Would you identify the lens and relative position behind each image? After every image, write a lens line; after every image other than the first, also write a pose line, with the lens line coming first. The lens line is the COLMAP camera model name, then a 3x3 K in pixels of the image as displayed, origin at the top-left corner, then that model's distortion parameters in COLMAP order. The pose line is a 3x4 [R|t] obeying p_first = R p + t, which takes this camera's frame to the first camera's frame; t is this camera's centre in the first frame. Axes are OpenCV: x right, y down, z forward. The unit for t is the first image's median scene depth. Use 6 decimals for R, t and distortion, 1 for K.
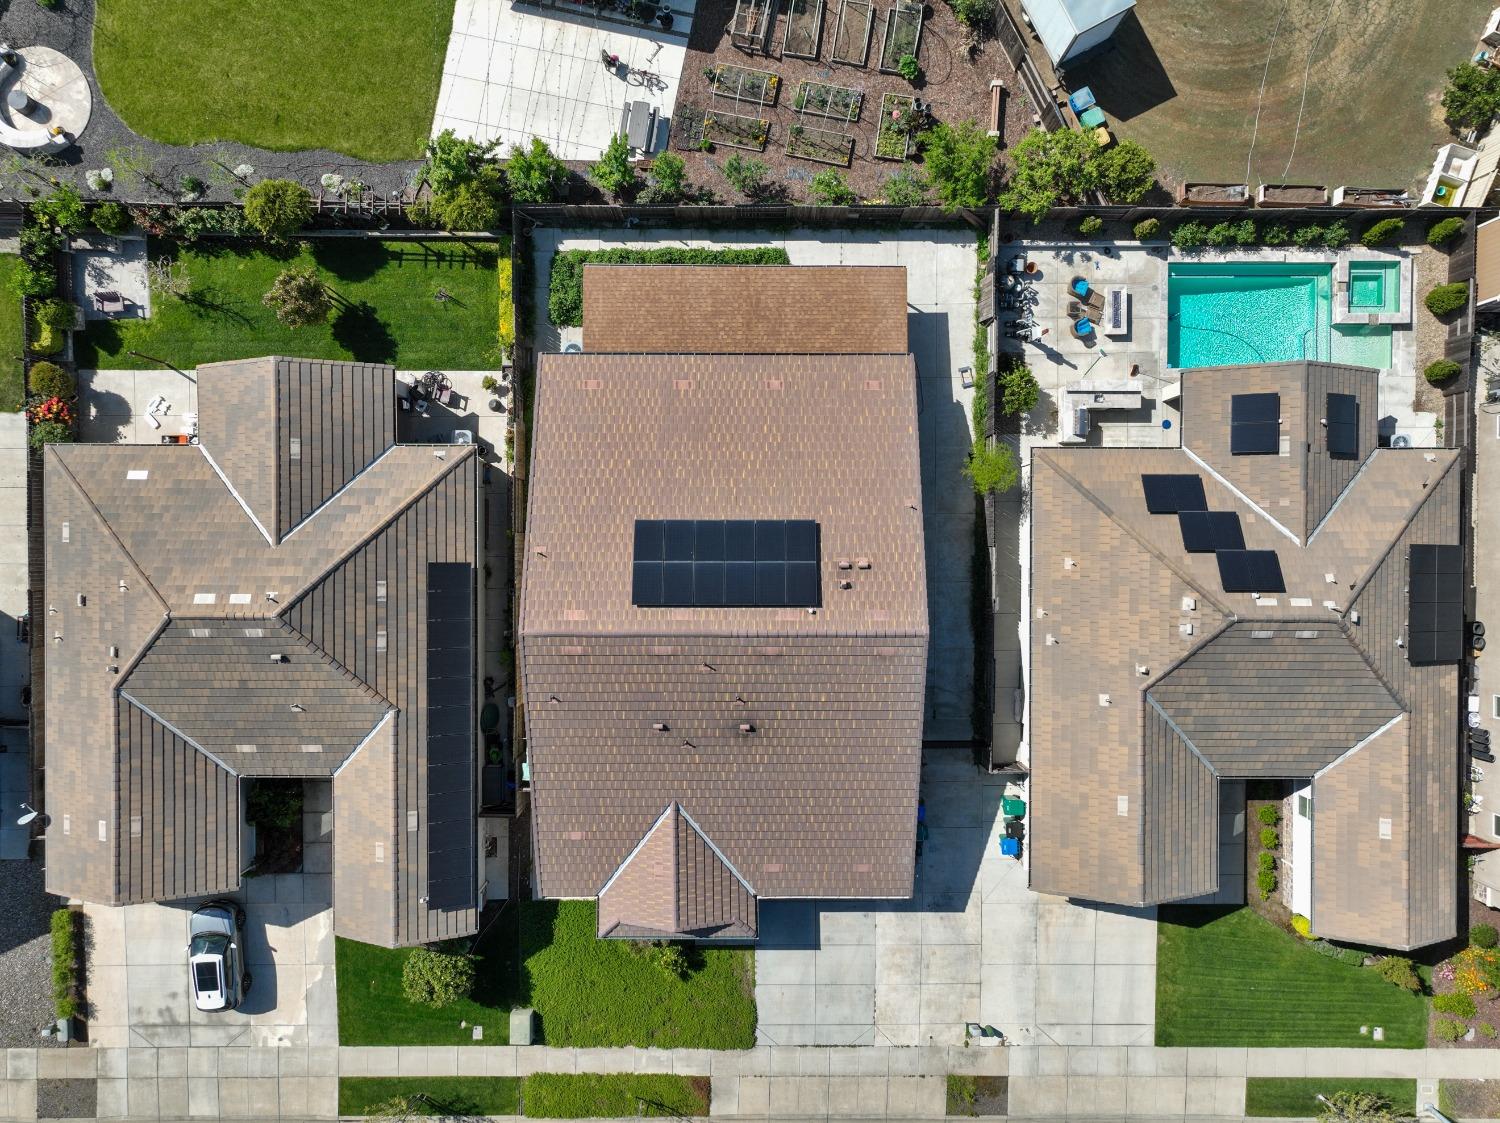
lens RADIAL K [[1054.0, 0, 752.1], [0, 1054.0, 562.6], [0, 0, 1]] dist [-0.003942, 0.021411]
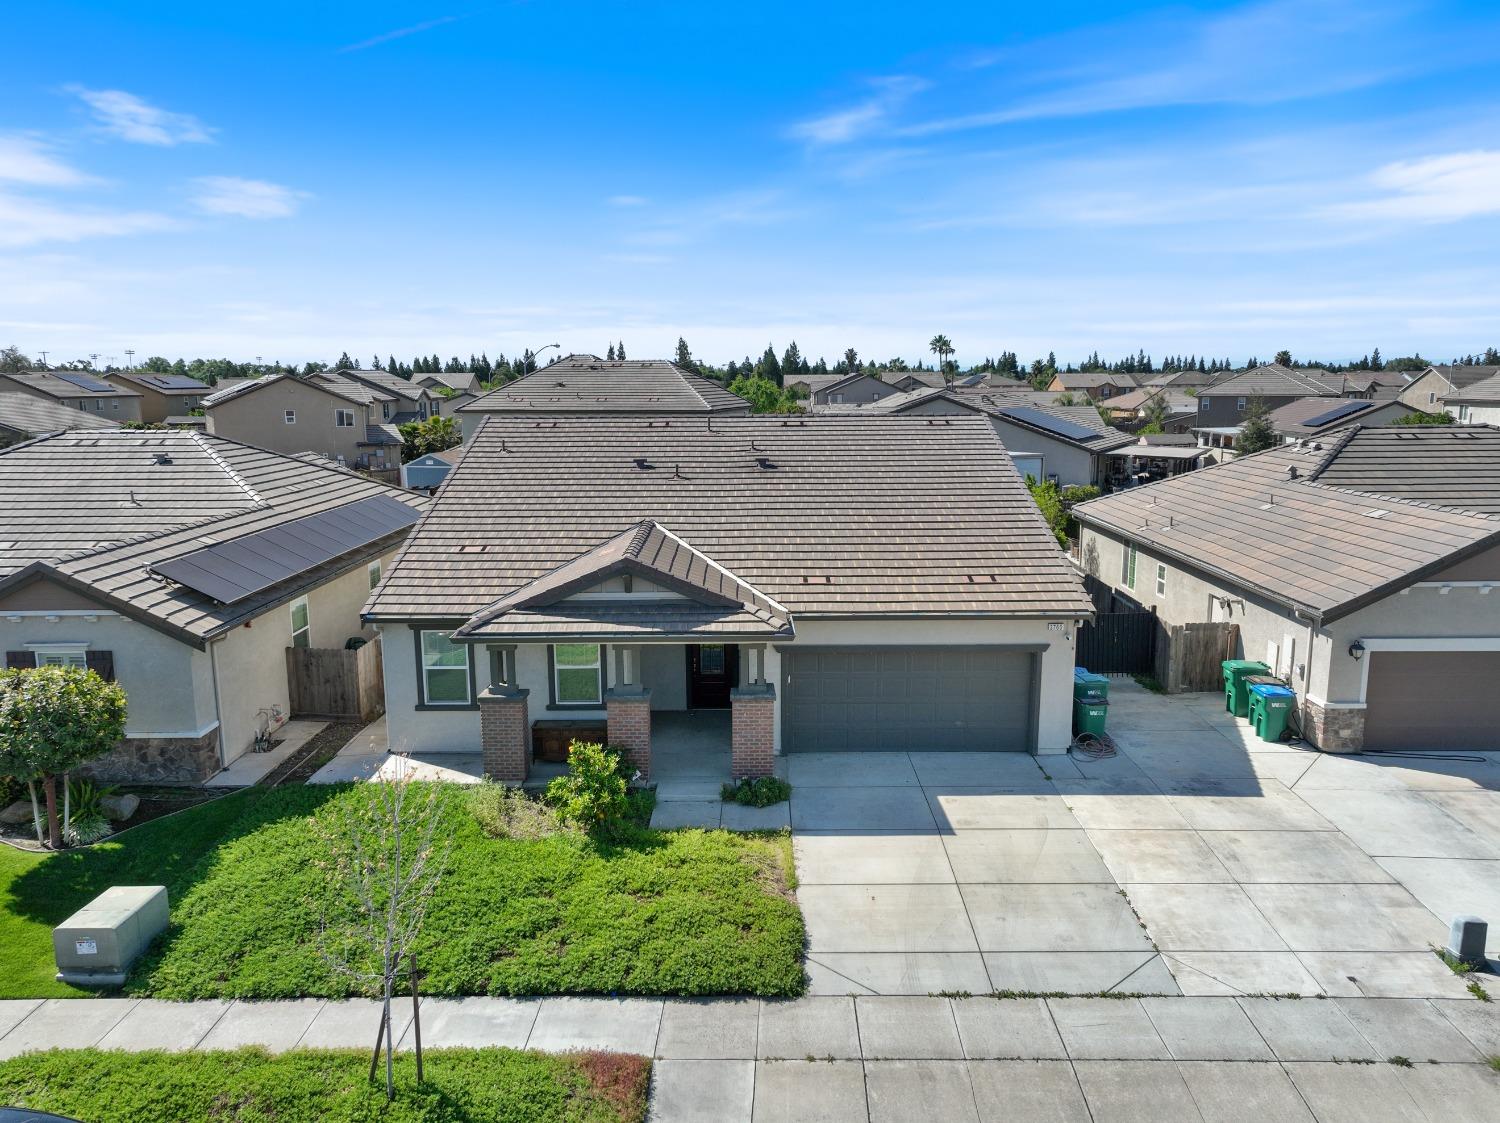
lens RADIAL K [[1054.0, 0, 752.1], [0, 1054.0, 562.6], [0, 0, 1]] dist [-0.003942, 0.021411]
pose [[0.999938, -0.010964, -0.002032, -0.011048], [-0.000214, 0.163332, -0.986571, 0.754945], [0.011148, 0.986510, 0.163320, 0.828290]]
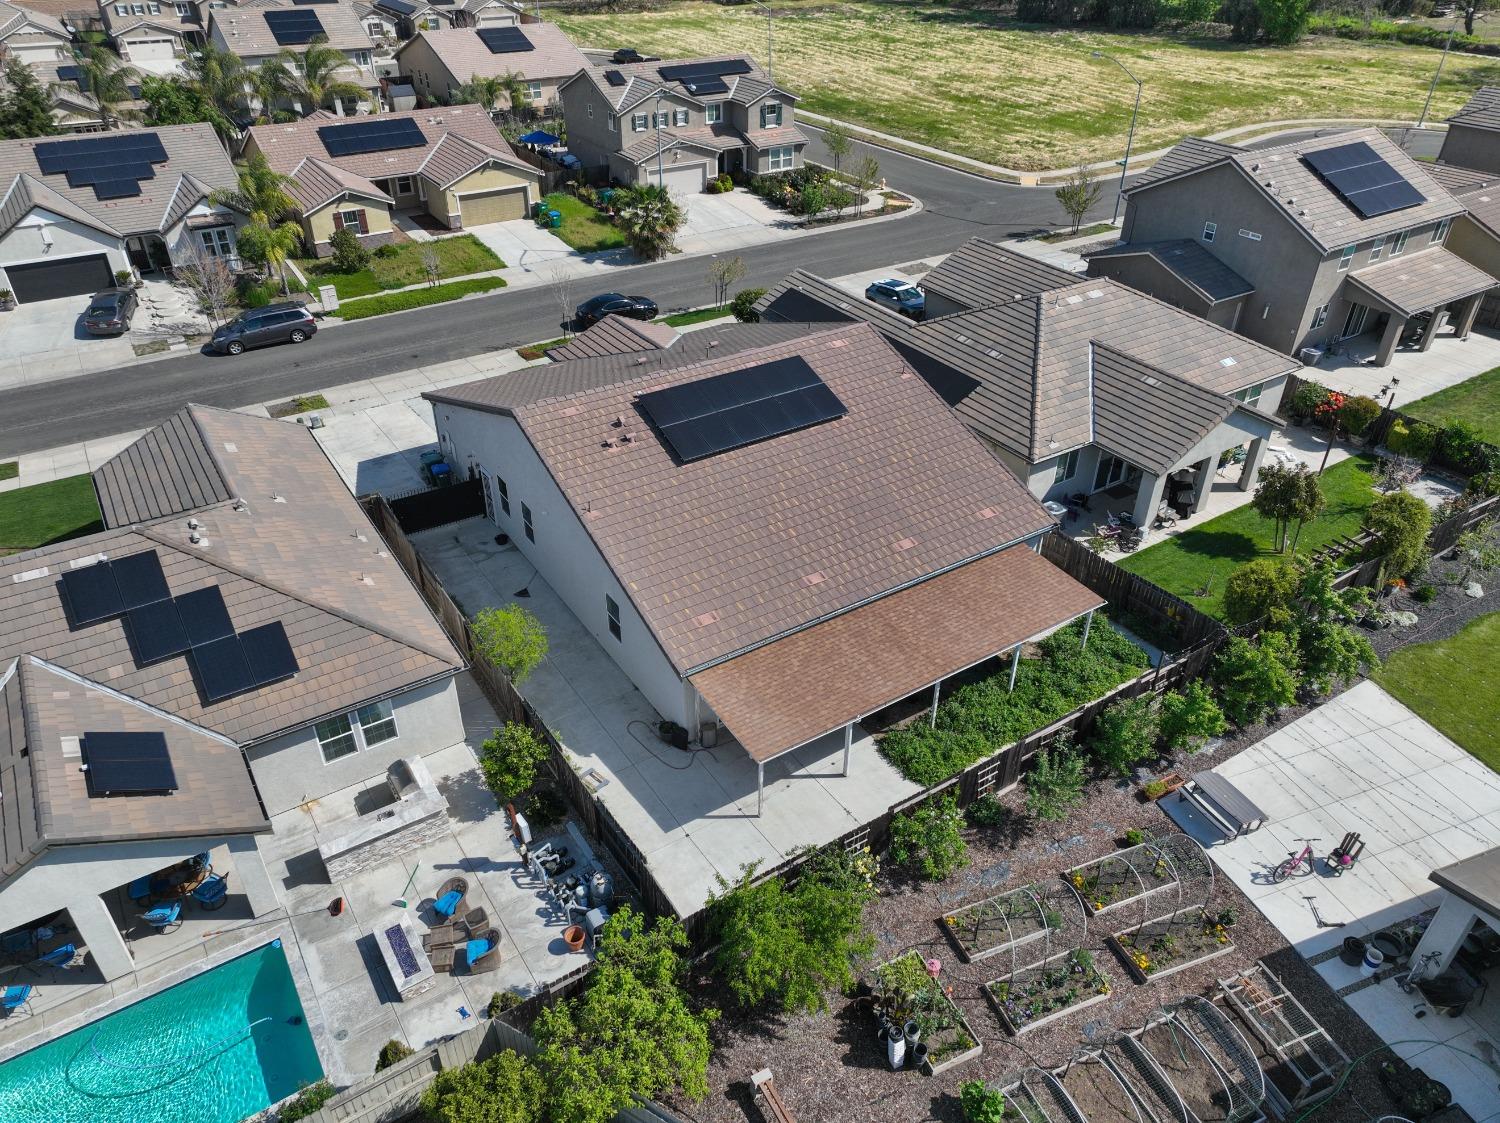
lens RADIAL K [[1054.0, 0, 752.1], [0, 1054.0, 562.6], [0, 0, 1]] dist [-0.003942, 0.021411]
pose [[-0.836133, 0.295616, -0.462053, 0.380996], [-0.548244, -0.477478, 0.686617, -0.613848], [-0.017645, 0.827421, 0.561305, 0.506453]]
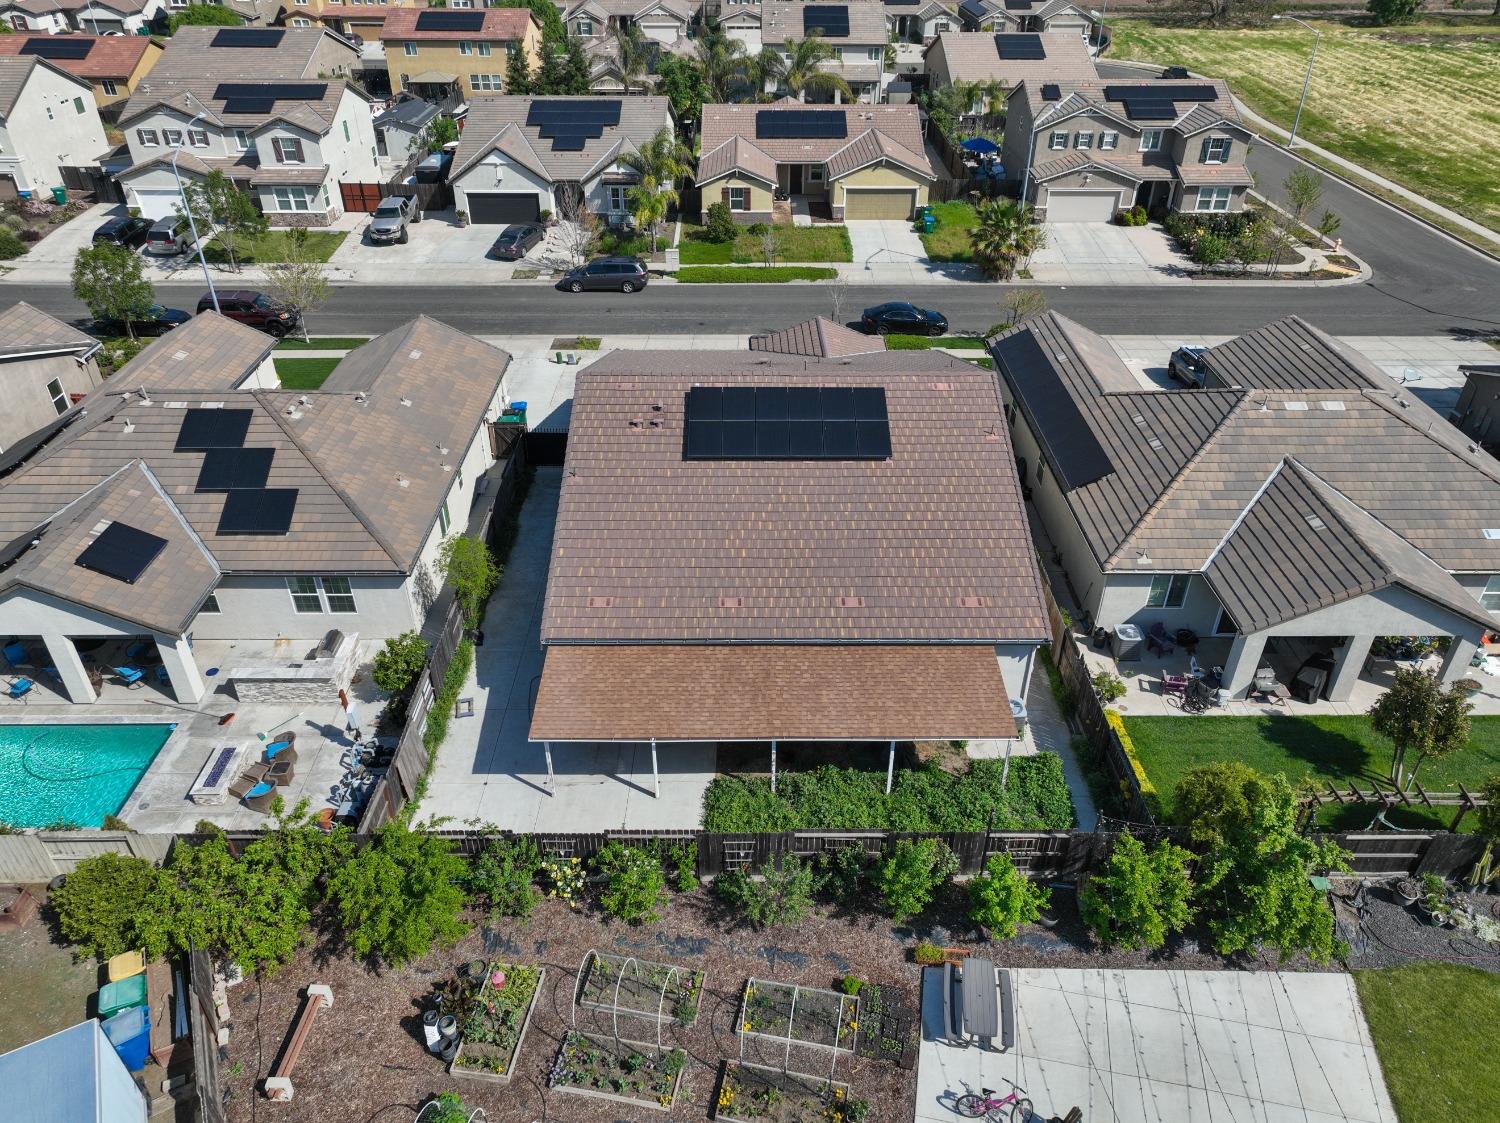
lens RADIAL K [[1054.0, 0, 752.1], [0, 1054.0, 562.6], [0, 0, 1]] dist [-0.003942, 0.021411]
pose [[-0.999927, -0.002860, -0.011697, 0.014304], [-0.008039, -0.564706, 0.825253, -0.710793], [-0.008965, 0.825287, 0.564642, 0.500953]]
